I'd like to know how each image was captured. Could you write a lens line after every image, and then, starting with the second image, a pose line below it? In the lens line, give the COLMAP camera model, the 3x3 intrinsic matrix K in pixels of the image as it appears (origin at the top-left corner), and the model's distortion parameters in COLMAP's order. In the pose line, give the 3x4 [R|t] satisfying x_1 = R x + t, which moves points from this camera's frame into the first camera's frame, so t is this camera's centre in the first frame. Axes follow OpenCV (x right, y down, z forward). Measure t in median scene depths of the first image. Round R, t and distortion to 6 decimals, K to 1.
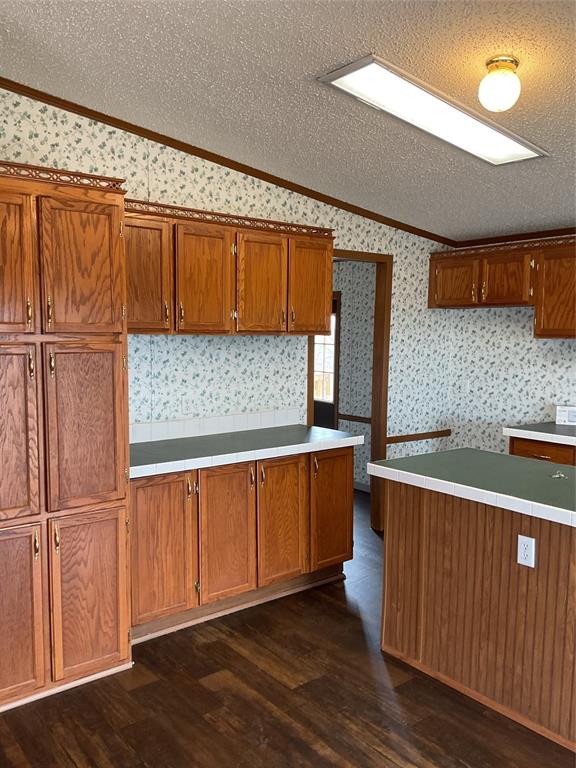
lens RADIAL K [[633.7, 0, 287.2], [0, 633.7, 385.9], [0, 0, 1]] dist [0.093538, -0.167602]
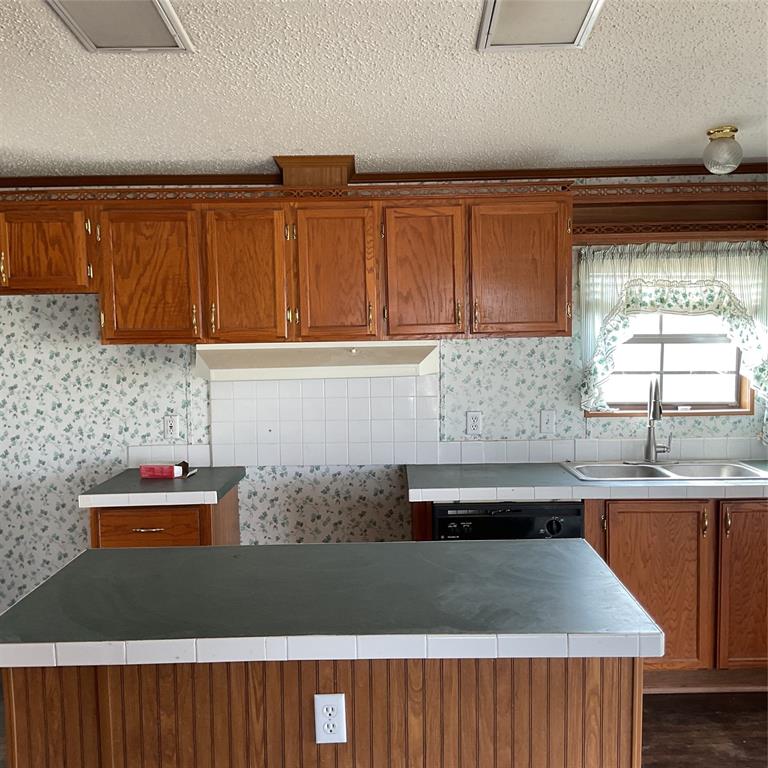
lens RADIAL K [[848.3, 0, 384.2], [0, 848.3, 382.5], [0, 0, 1]] dist [0.050684, 0.000000]
pose [[0.617960, -0.082950, 0.781822, -0.140493], [0.092531, 0.995181, 0.032449, -0.053055], [-0.780746, 0.052291, 0.622657, 0.352387]]
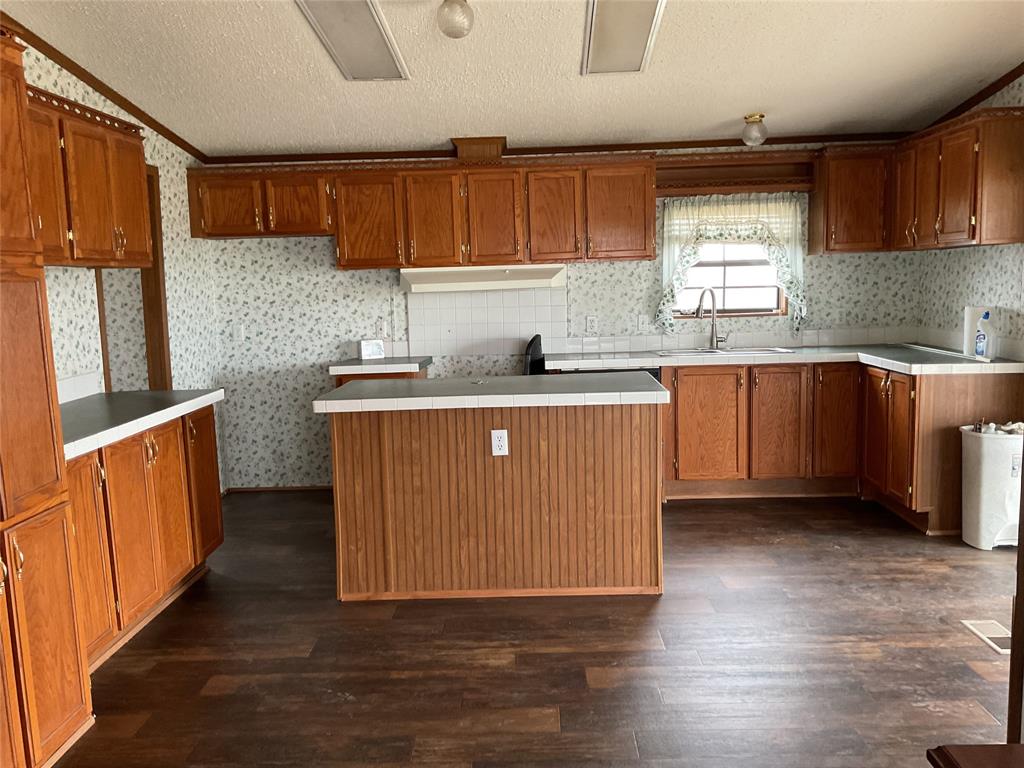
lens RADIAL K [[845.0, 0, 509.2], [0, 845.0, 384.6], [0, 0, 1]] dist [0.093538, -0.167602]
pose [[0.638476, -0.122024, 0.759907, -0.566035], [0.103170, 0.992010, 0.072611, 0.037774], [-0.762696, 0.032040, 0.645964, 0.016099]]
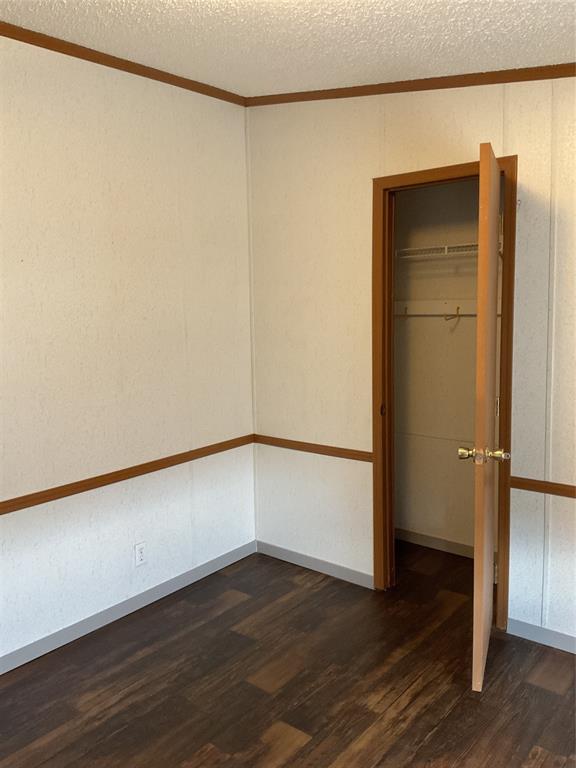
lens RADIAL K [[633.7, 0, 274.6], [0, 633.7, 381.4], [0, 0, 1]] dist [0.093538, -0.167602]
pose [[0.197234, 0.102731, -0.974959, 0.888537], [-0.057618, 0.993990, 0.093081, -0.043077], [0.978662, 0.037816, 0.201968, 0.718069]]
